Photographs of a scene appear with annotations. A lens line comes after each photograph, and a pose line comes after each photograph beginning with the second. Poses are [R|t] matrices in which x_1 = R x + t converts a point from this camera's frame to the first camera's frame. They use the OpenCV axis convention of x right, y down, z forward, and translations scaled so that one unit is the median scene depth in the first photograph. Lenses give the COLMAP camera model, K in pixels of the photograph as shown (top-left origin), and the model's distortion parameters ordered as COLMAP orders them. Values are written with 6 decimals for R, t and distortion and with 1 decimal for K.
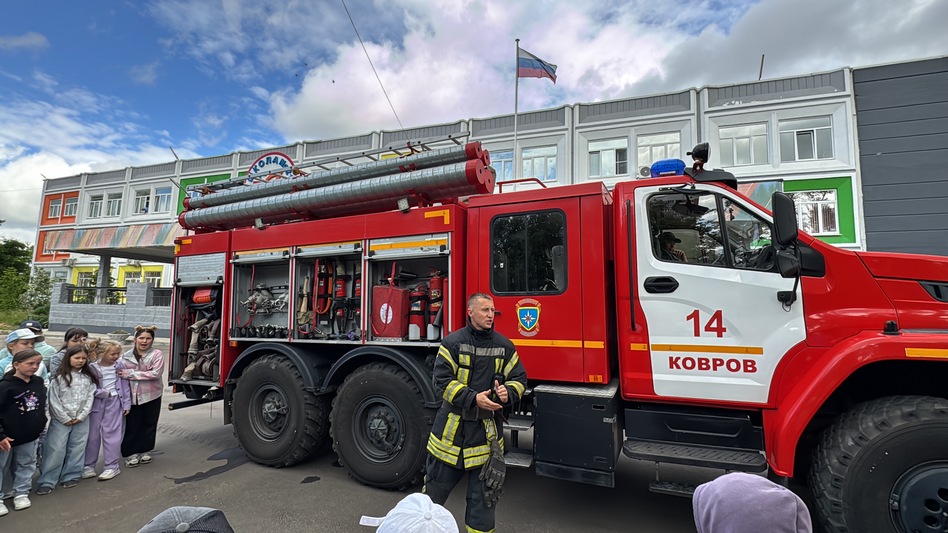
lens RADIAL K [[431.1, 0, 474.0], [0, 431.1, 266.5], [0, 0, 1]] dist [-0.001172, -0.000432]
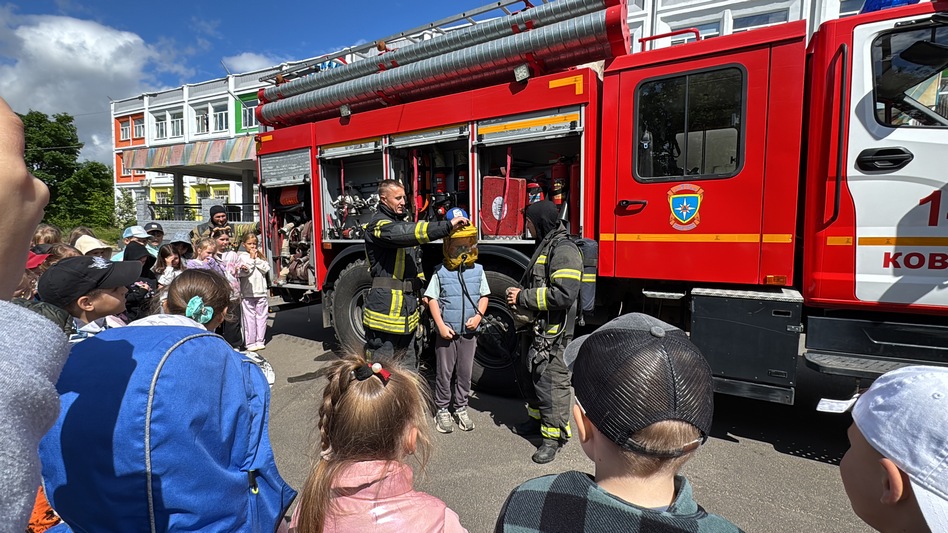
lens RADIAL K [[431.1, 0, 474.0], [0, 431.1, 266.5], [0, 0, 1]] dist [-0.001172, -0.000432]
pose [[0.993809, 0.004748, -0.111003, -0.146093], [0.016195, 0.982226, 0.187001, 0.056575], [0.109918, -0.187641, 0.976068, 0.113939]]
